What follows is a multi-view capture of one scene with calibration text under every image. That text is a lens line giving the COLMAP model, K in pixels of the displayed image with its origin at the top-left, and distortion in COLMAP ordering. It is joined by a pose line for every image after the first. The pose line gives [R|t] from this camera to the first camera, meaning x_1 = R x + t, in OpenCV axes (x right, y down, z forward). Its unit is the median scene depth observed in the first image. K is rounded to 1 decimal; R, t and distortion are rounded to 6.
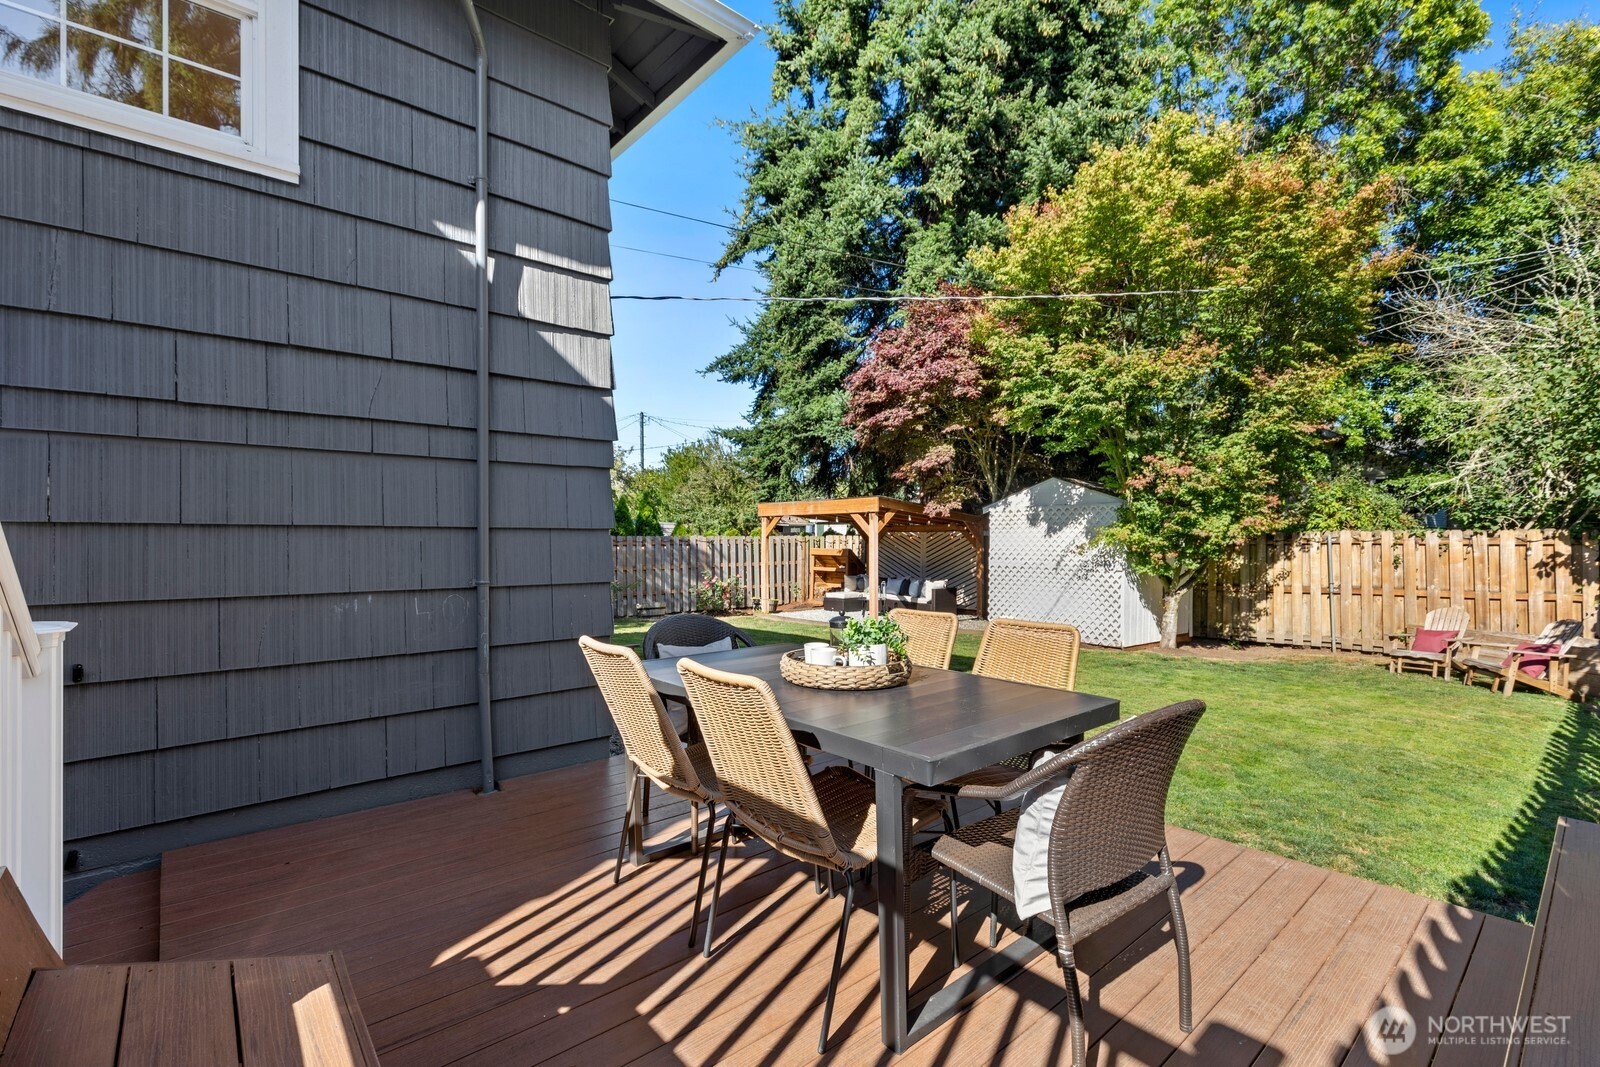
lens RADIAL K [[737.7, 0, 805.3], [0, 737.7, 528.2], [0, 0, 1]] dist [0.009789, -0.003940]
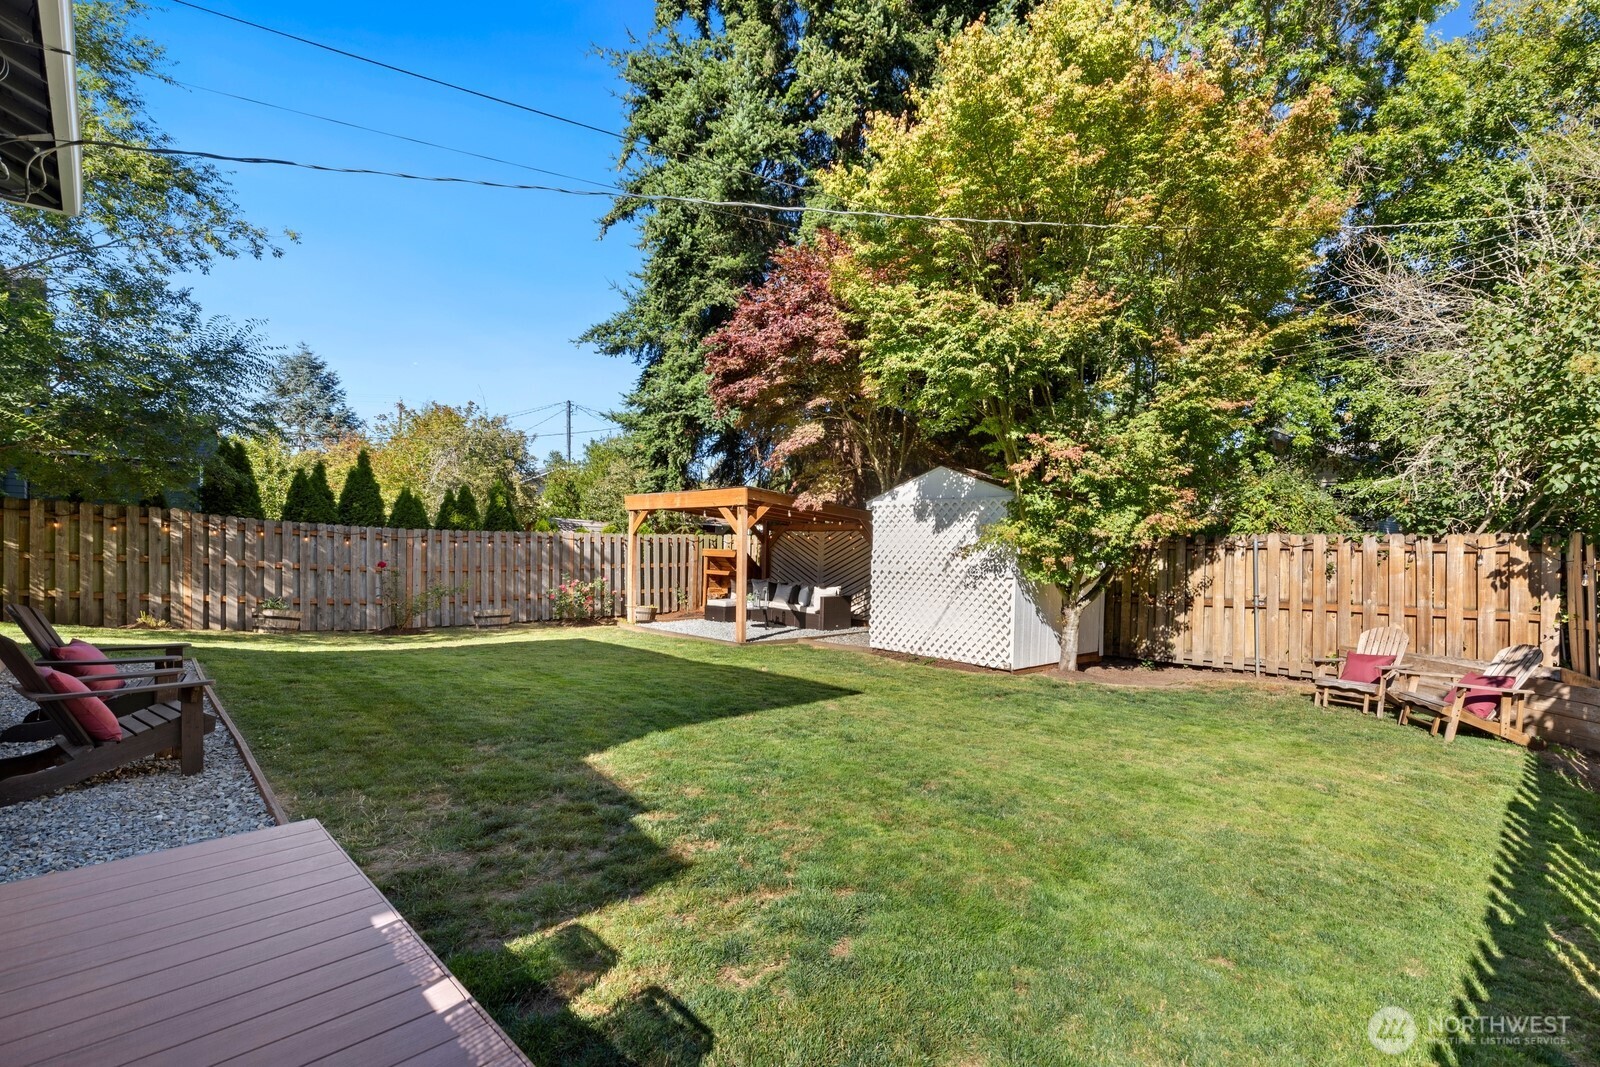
lens RADIAL K [[737.7, 0, 829.9], [0, 737.7, 543.6], [0, 0, 1]] dist [0.009789, -0.003940]
pose [[0.998472, 0.014428, 0.053346, 0.155820], [-0.015220, 0.999780, 0.014460, 0.008917], [-0.053126, -0.015250, 0.998471, 0.160434]]
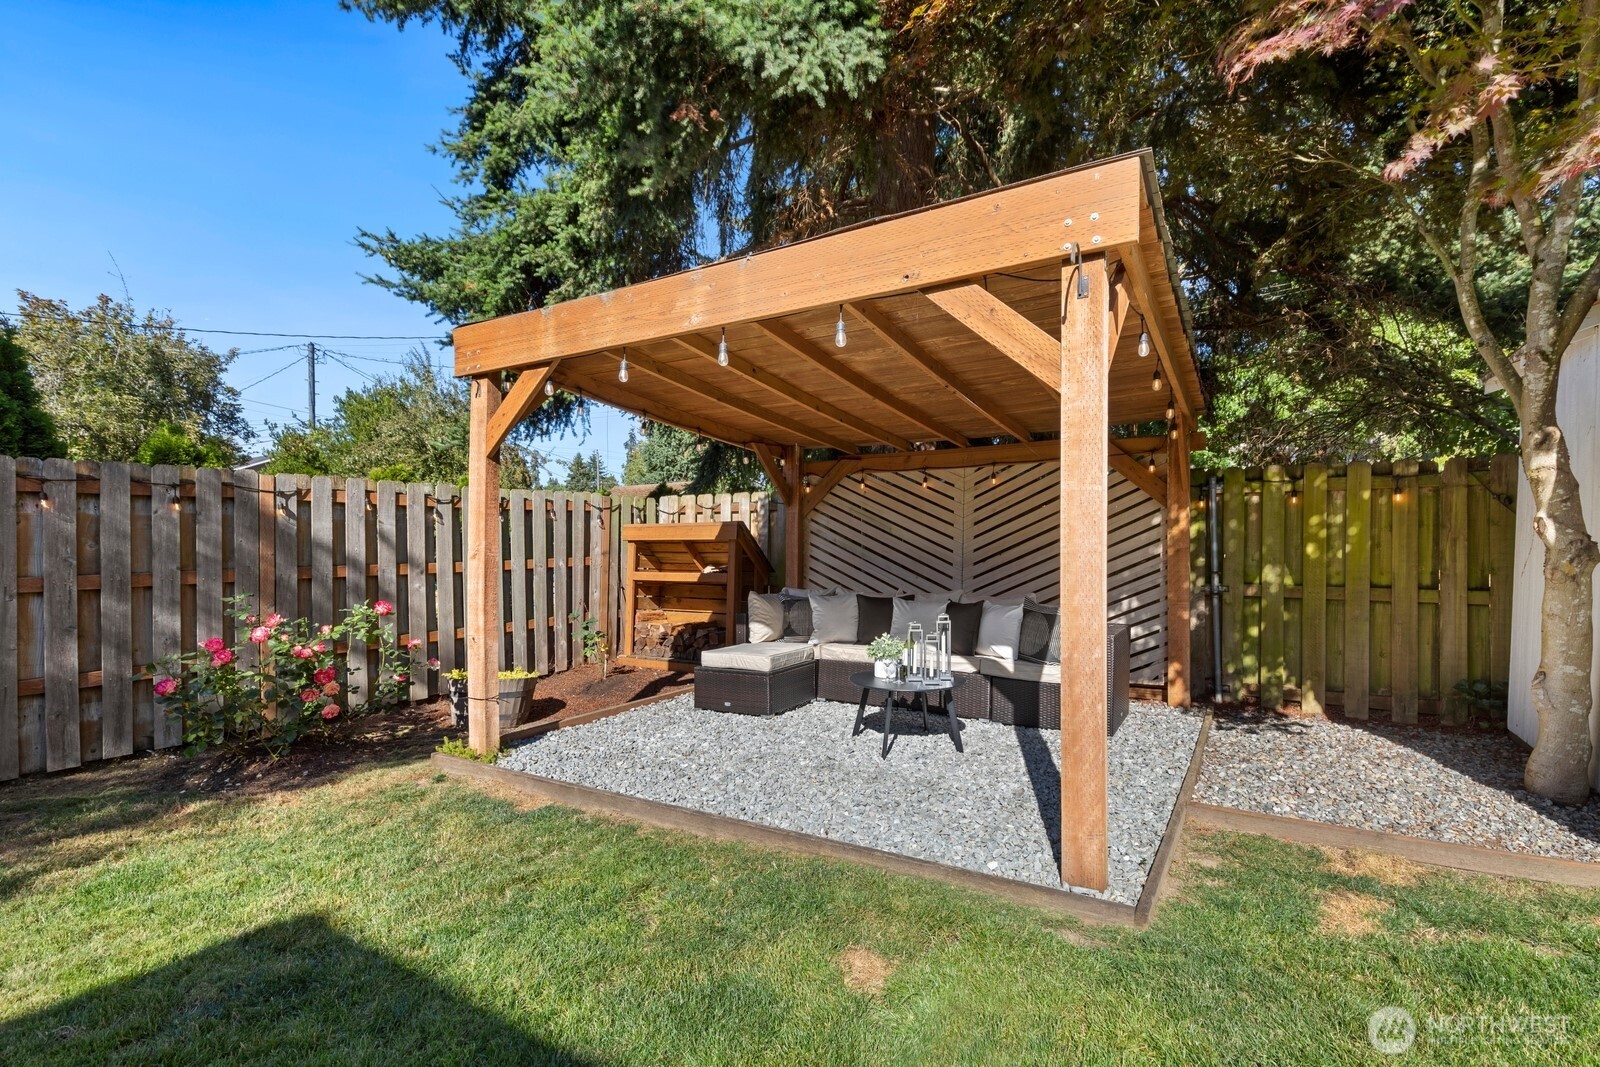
lens RADIAL K [[672.3, 0, 796.1], [0, 672.3, 537.1], [0, 0, 1]] dist [-0.001836, -0.000131]
pose [[0.945637, -0.003363, 0.325207, -0.032944], [0.004738, 0.999983, -0.003436, 0.050392], [-0.325190, 0.004790, 0.945636, 0.894046]]
